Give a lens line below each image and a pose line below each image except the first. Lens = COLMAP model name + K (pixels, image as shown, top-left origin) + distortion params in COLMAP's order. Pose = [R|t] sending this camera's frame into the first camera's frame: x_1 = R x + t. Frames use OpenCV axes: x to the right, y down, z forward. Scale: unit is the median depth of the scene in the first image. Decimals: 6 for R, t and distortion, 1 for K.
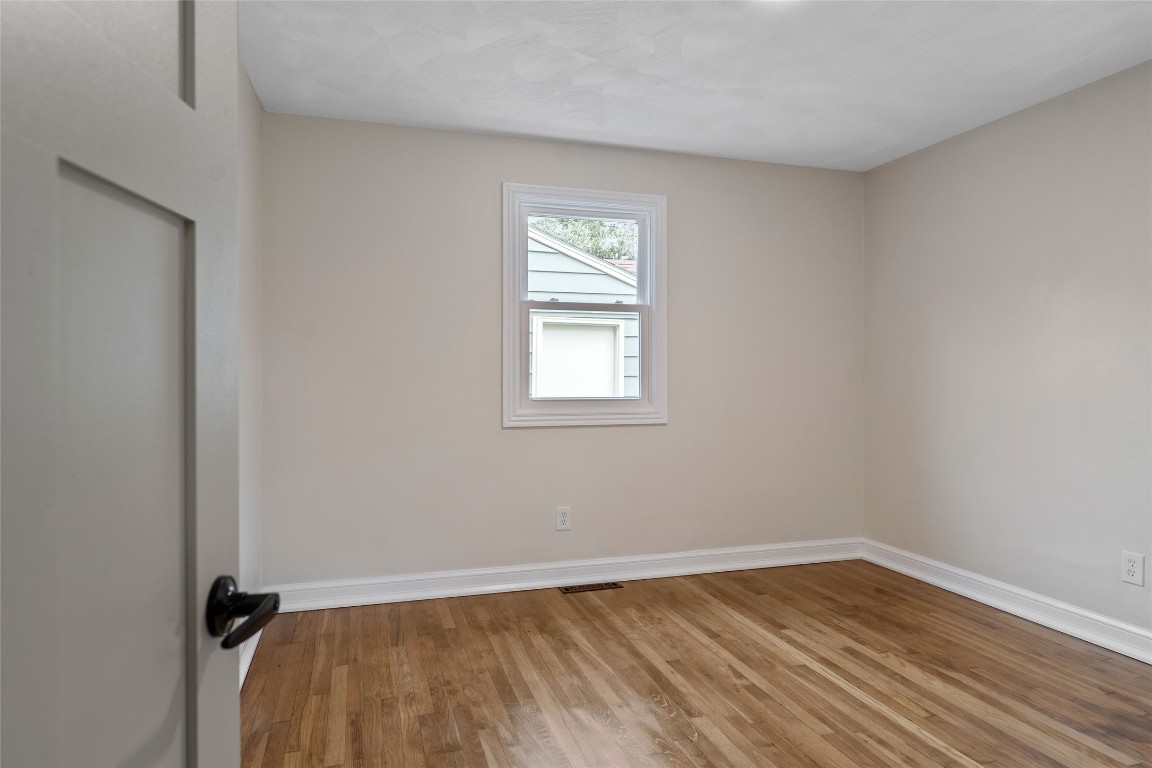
lens RADIAL K [[679.1, 0, 576.5], [0, 679.1, 385.4], [0, 0, 1]] dist [0.000455, -0.000803]
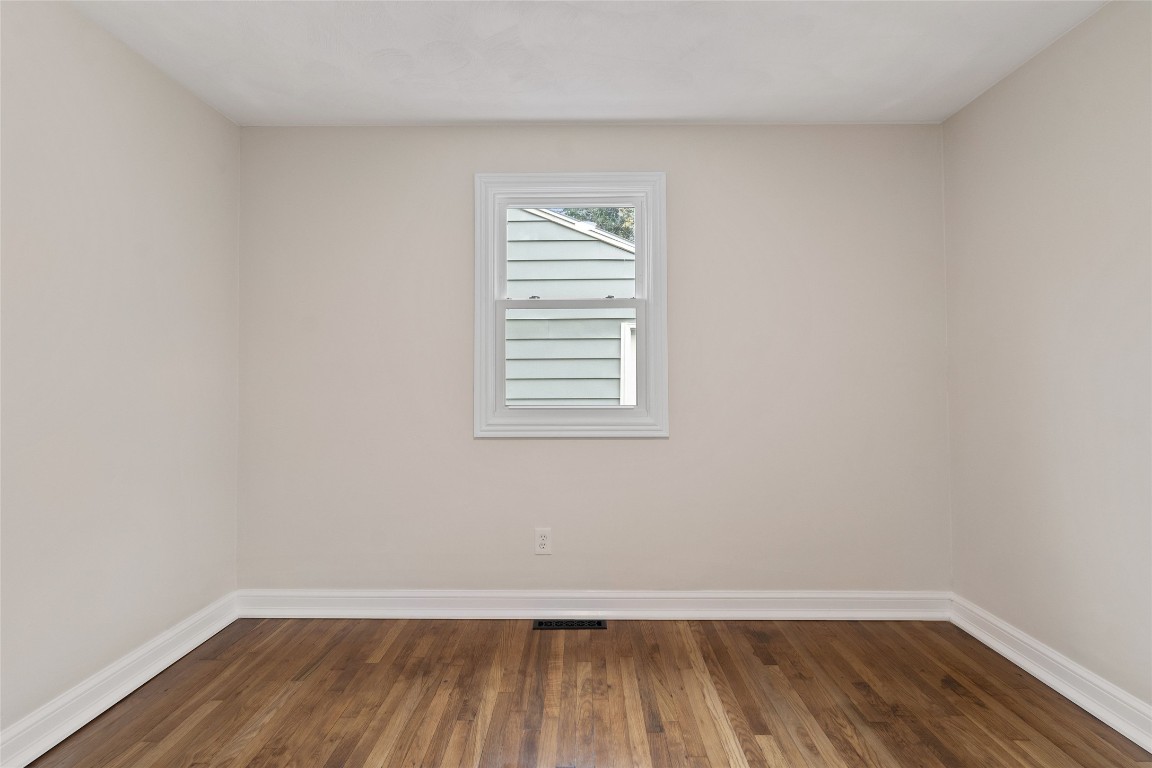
lens RADIAL K [[568.6, 0, 580.3], [0, 568.6, 372.1], [0, 0, 1]] dist [0.001983, -0.001299]
pose [[0.952006, -0.008740, -0.305954, 0.275417], [-0.001175, 0.999480, -0.032208, -0.002120], [0.306077, 0.031022, 0.951501, 0.319117]]
